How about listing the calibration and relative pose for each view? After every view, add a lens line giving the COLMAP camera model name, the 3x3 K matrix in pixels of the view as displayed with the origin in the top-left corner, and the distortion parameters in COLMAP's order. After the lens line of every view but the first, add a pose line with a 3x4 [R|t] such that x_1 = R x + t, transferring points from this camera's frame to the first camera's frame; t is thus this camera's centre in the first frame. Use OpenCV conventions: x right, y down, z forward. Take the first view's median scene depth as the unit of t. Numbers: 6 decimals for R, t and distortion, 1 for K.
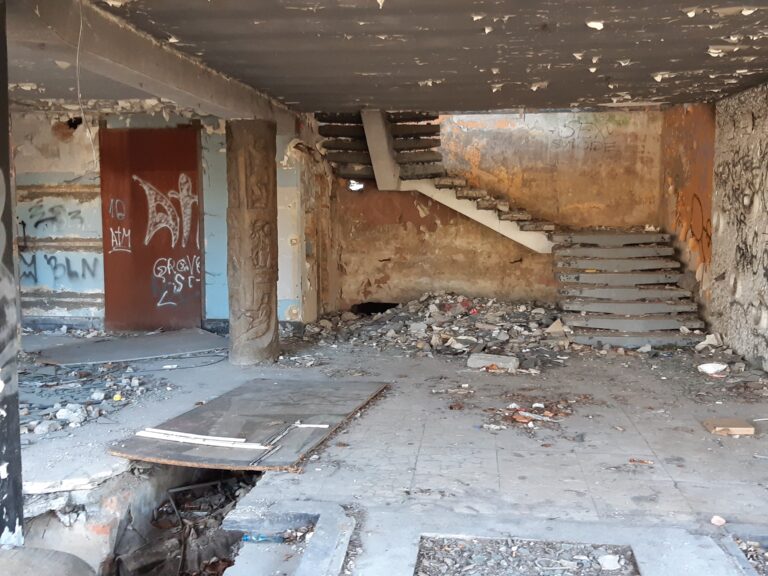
lens RADIAL K [[836.2, 0, 383.9], [0, 836.2, 288.9], [0, 0, 1]] dist [0.008235, 0.000000]
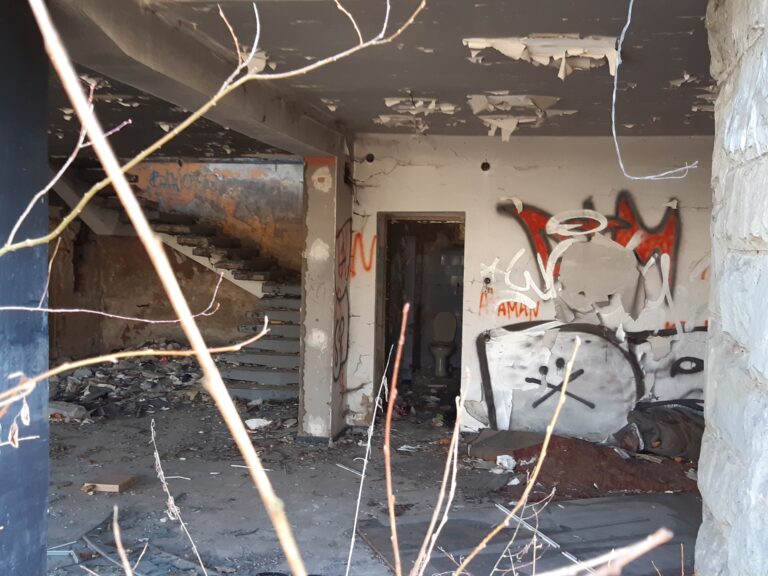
lens RADIAL K [[836.2, 0, 384.1], [0, 836.2, 286.0], [0, 0, 1]] dist [0.008235, 0.000000]
pose [[0.999493, 0.031827, 0.000683, 0.294612], [-0.031724, 0.997579, -0.061884, -0.005513], [-0.002651, 0.061831, 0.998083, 0.006294]]
